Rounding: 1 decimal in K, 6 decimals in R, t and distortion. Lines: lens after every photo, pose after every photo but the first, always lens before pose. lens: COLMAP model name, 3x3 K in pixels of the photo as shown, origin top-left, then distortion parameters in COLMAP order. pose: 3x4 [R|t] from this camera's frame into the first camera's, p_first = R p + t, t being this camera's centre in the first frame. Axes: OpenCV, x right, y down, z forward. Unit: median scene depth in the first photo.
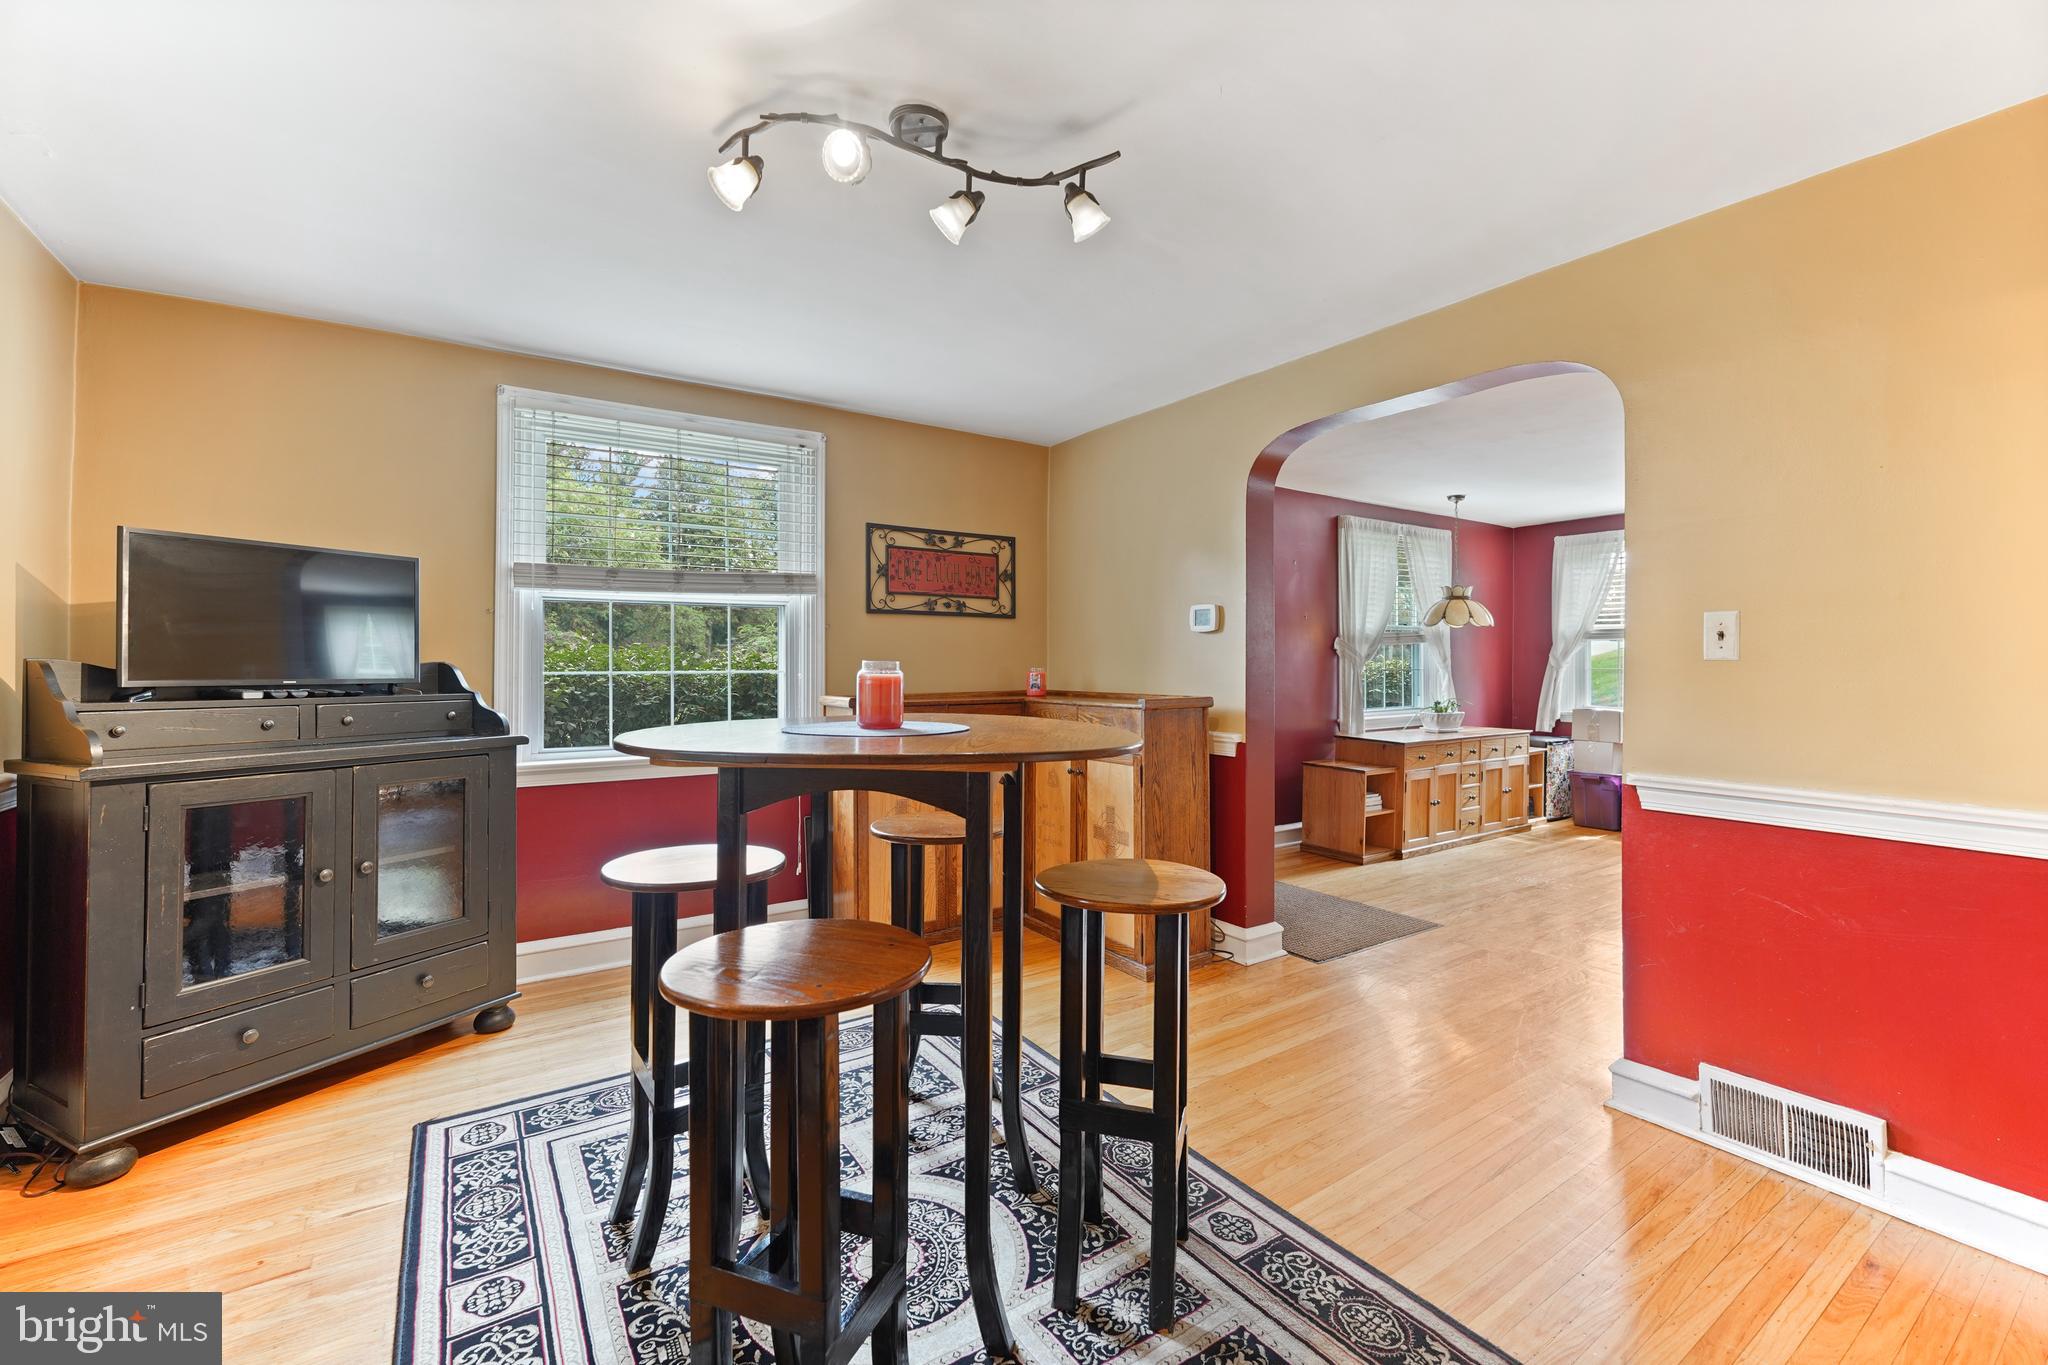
lens RADIAL K [[860.0, 0, 1053.5], [0, 860.0, 646.8], [0, 0, 1]] dist [0.018743, 0.006650]
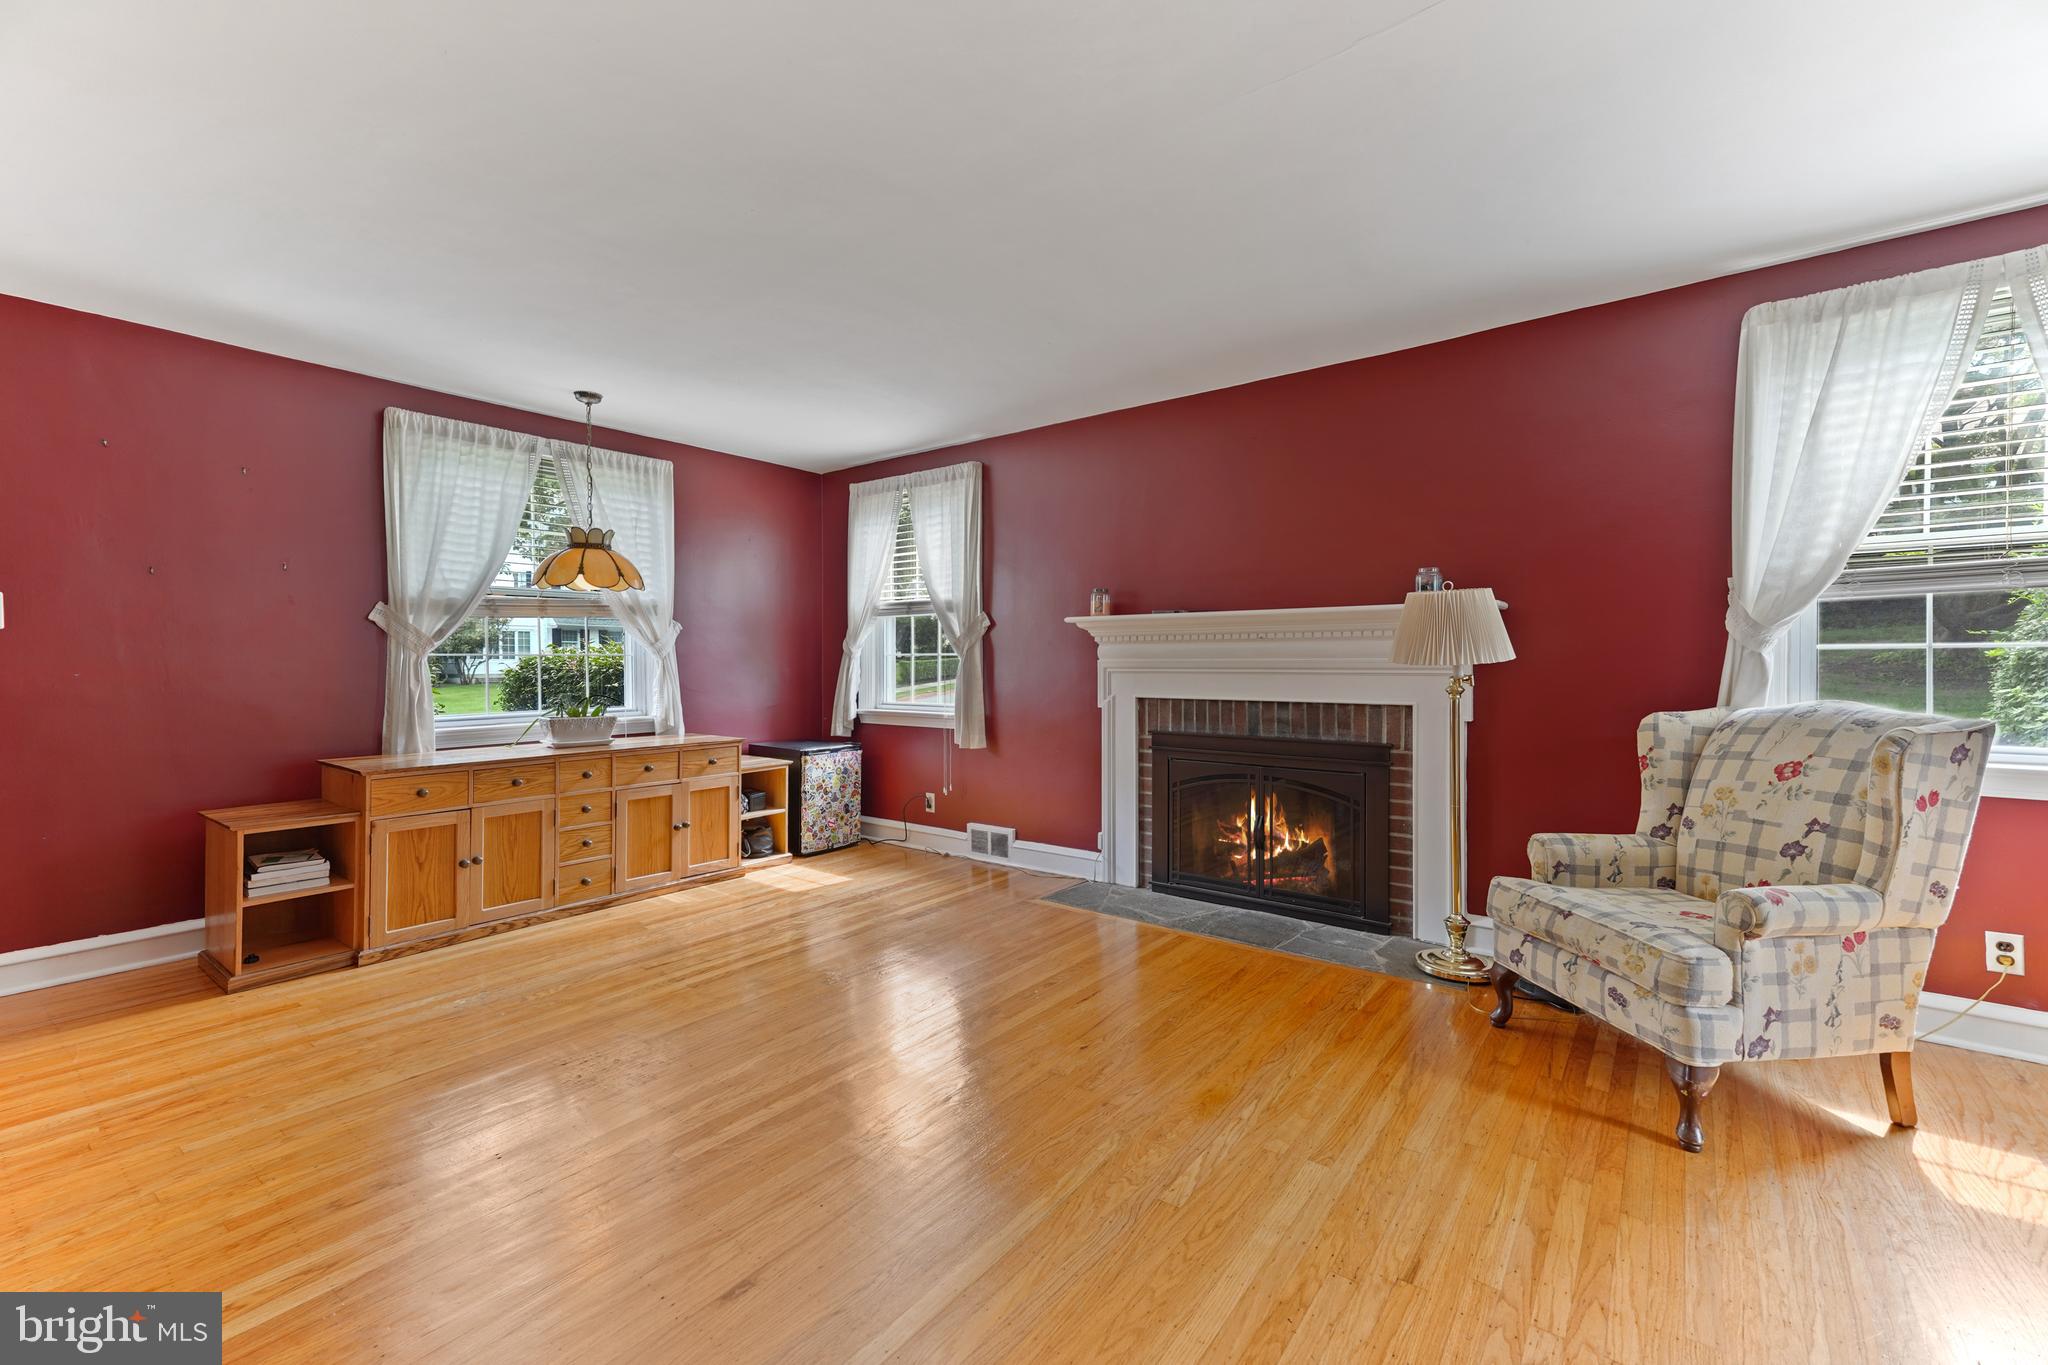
lens RADIAL K [[860.0, 0, 1020.4], [0, 860.0, 661.3], [0, 0, 1]] dist [0.018743, 0.006650]
pose [[0.960379, -0.010027, 0.278517, 1.067754], [0.008028, 0.999933, 0.008317, 0.053790], [-0.278582, -0.005752, 0.960395, 0.467374]]
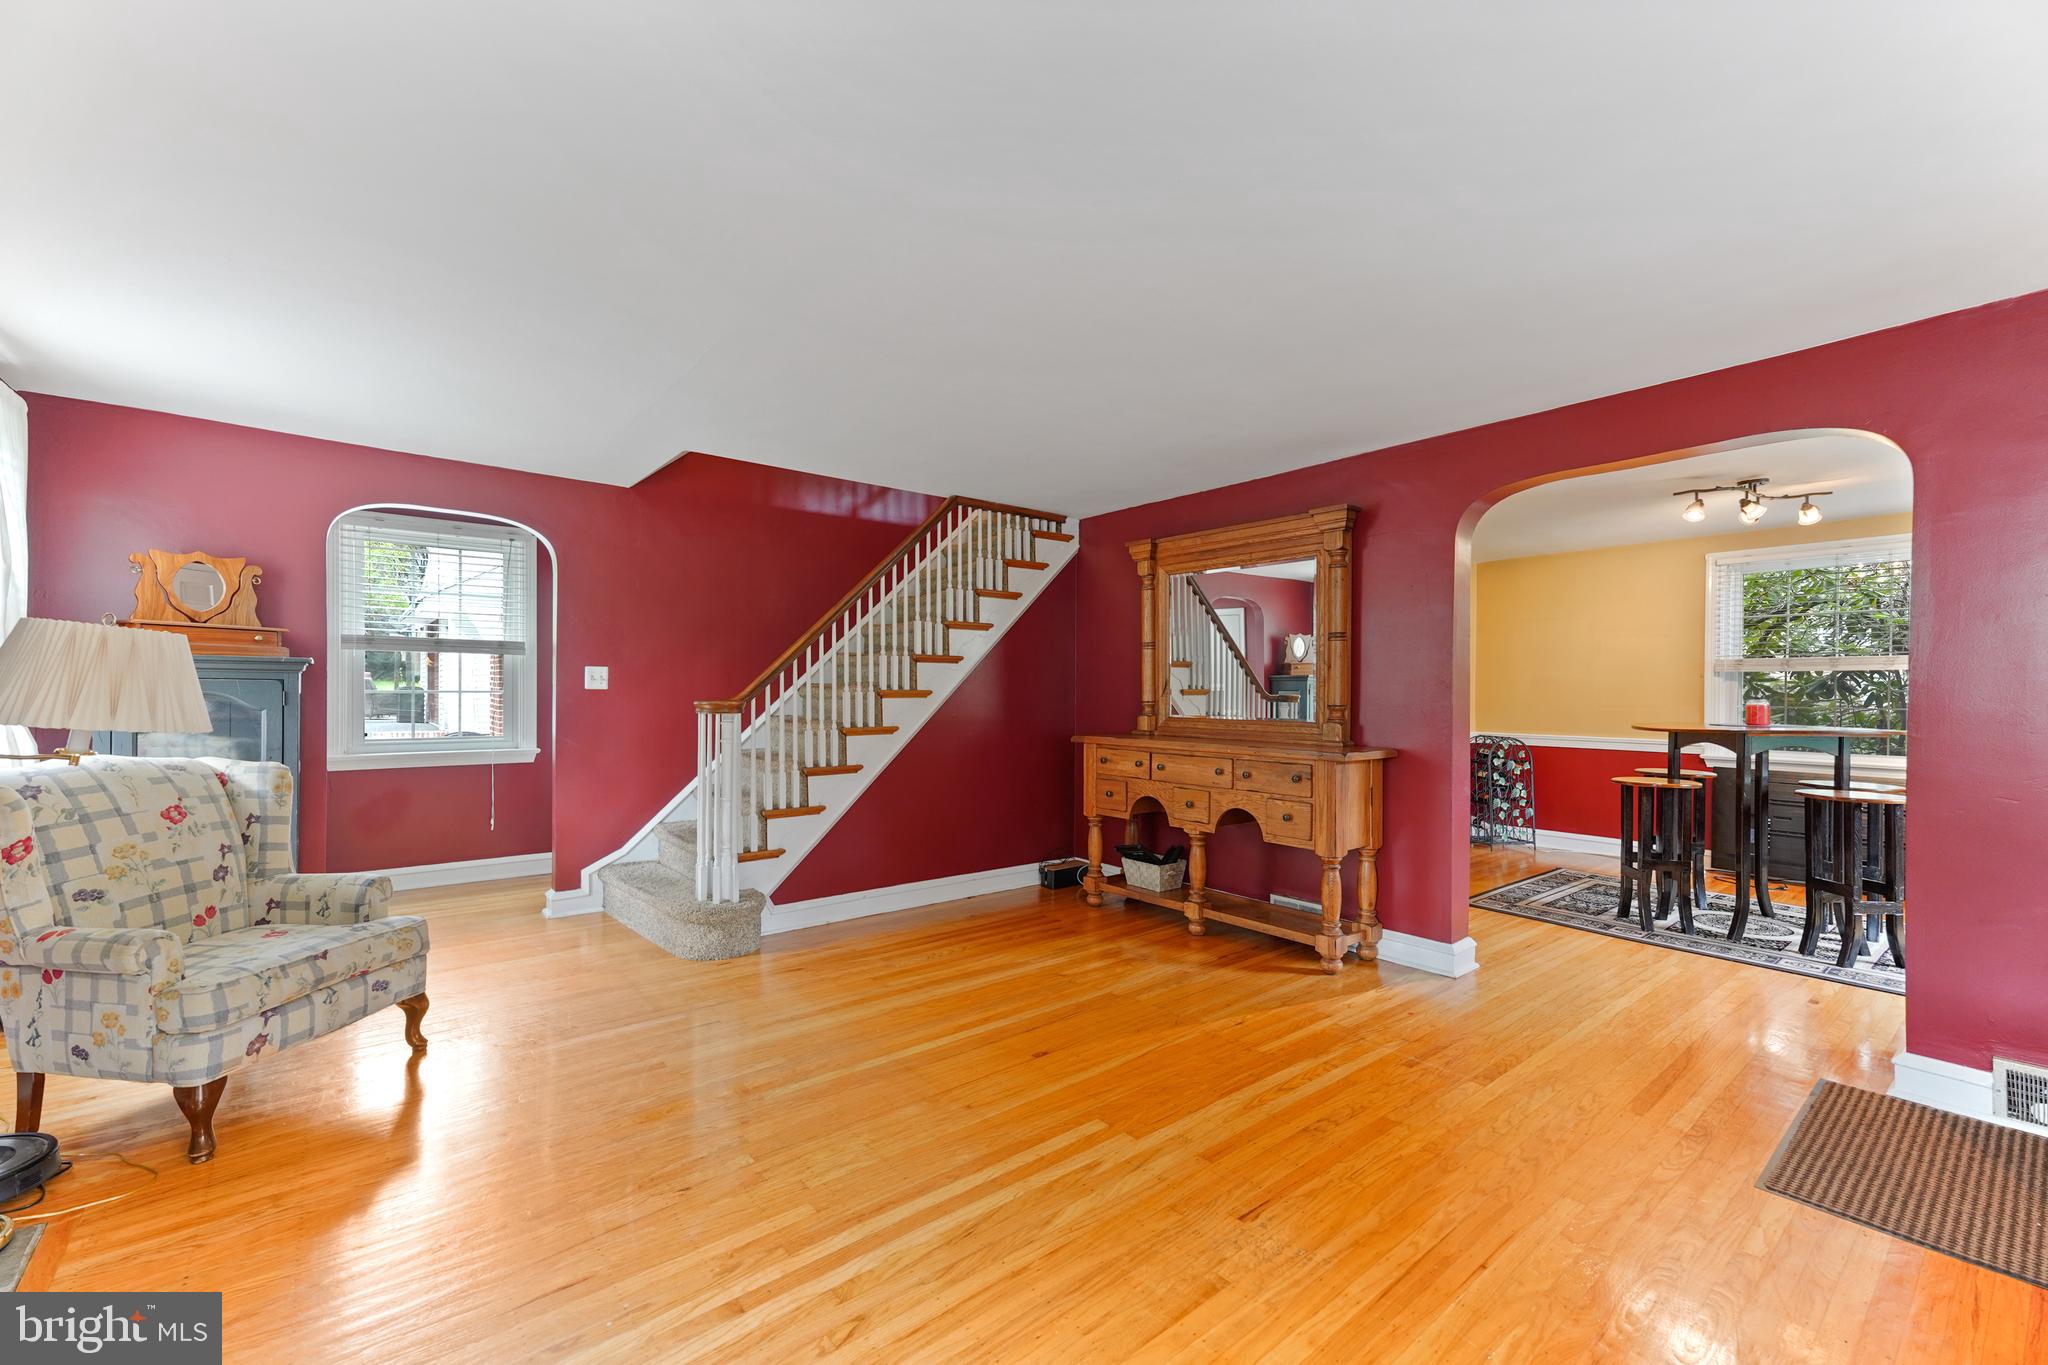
lens RADIAL K [[860.0, 0, 1055.5], [0, 860.0, 687.5], [0, 0, 1]] dist [0.018743, 0.006650]
pose [[-0.994715, -0.018976, -0.100903, 1.126993], [-0.017501, 0.999727, -0.015482, 0.034190], [0.101169, -0.013634, -0.994776, 1.808841]]
